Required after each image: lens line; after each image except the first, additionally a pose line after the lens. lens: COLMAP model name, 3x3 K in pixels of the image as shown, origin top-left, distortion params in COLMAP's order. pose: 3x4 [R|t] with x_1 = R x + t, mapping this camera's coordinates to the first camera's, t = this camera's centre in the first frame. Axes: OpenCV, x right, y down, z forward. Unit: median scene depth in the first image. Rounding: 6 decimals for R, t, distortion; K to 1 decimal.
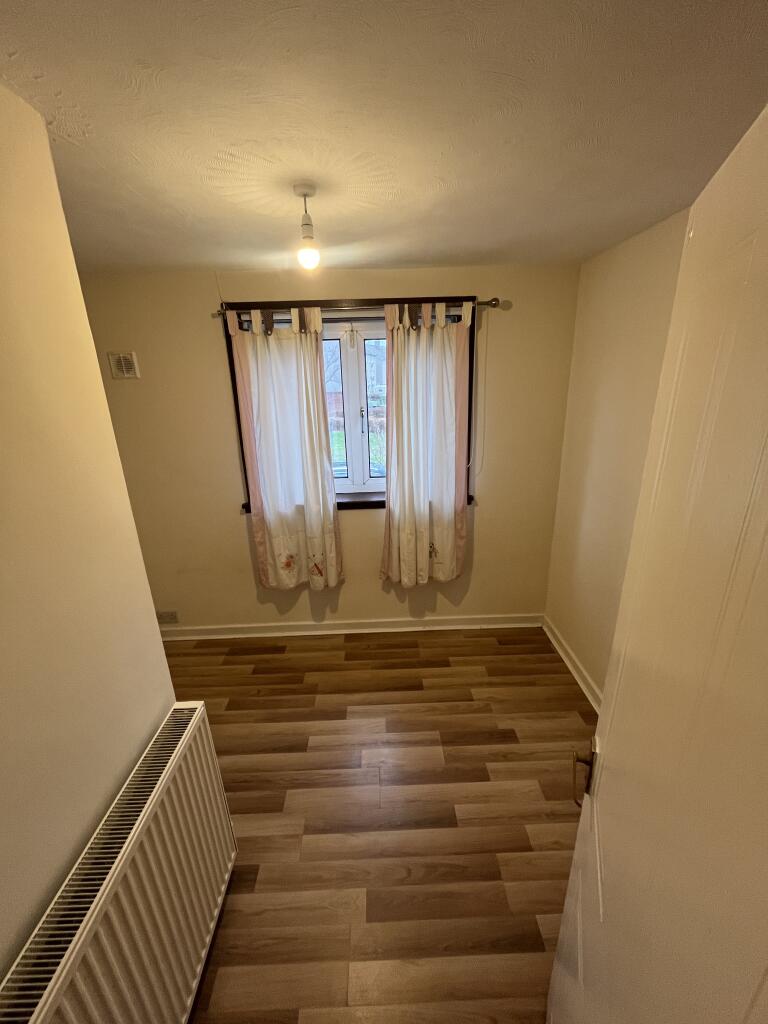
lens RADIAL K [[412.2, 0, 384.4], [0, 412.2, 515.6], [0, 0, 1]] dist [-0.002572, -0.000099]
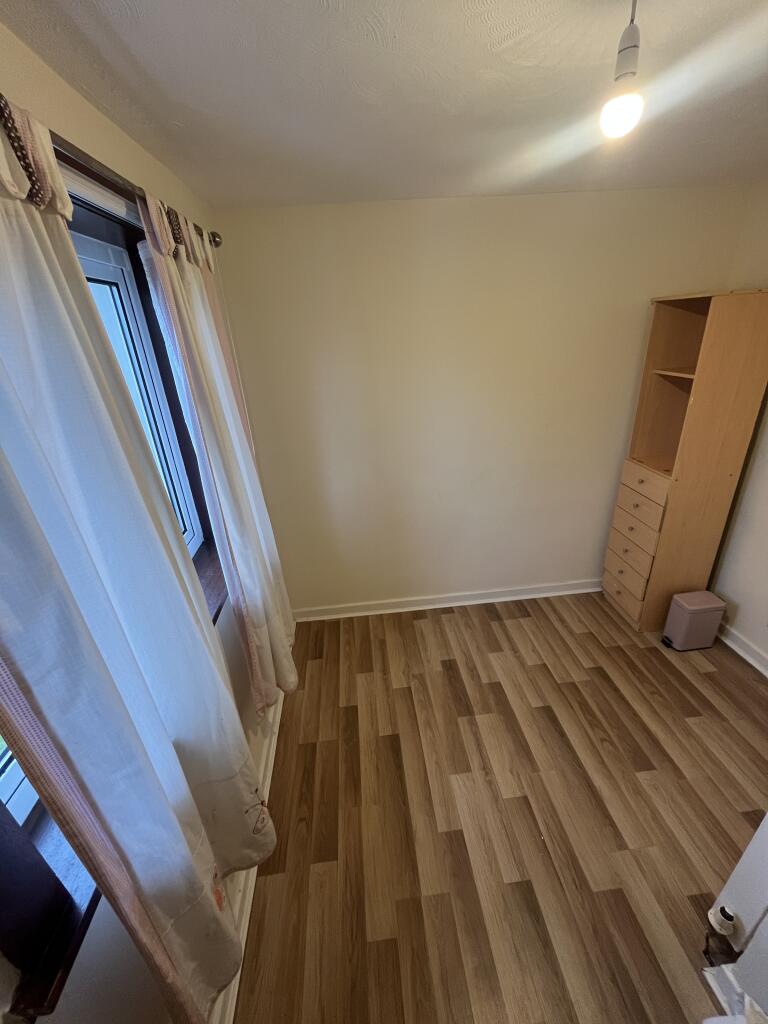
lens RADIAL K [[412.2, 0, 386.1], [0, 412.2, 513.0], [0, 0, 1]] dist [-0.002572, -0.000099]
pose [[-0.068042, -0.384503, 0.920613, -0.538290], [0.379398, 0.843454, 0.380318, -0.295713], [-0.922728, 0.375156, 0.088489, 0.865494]]
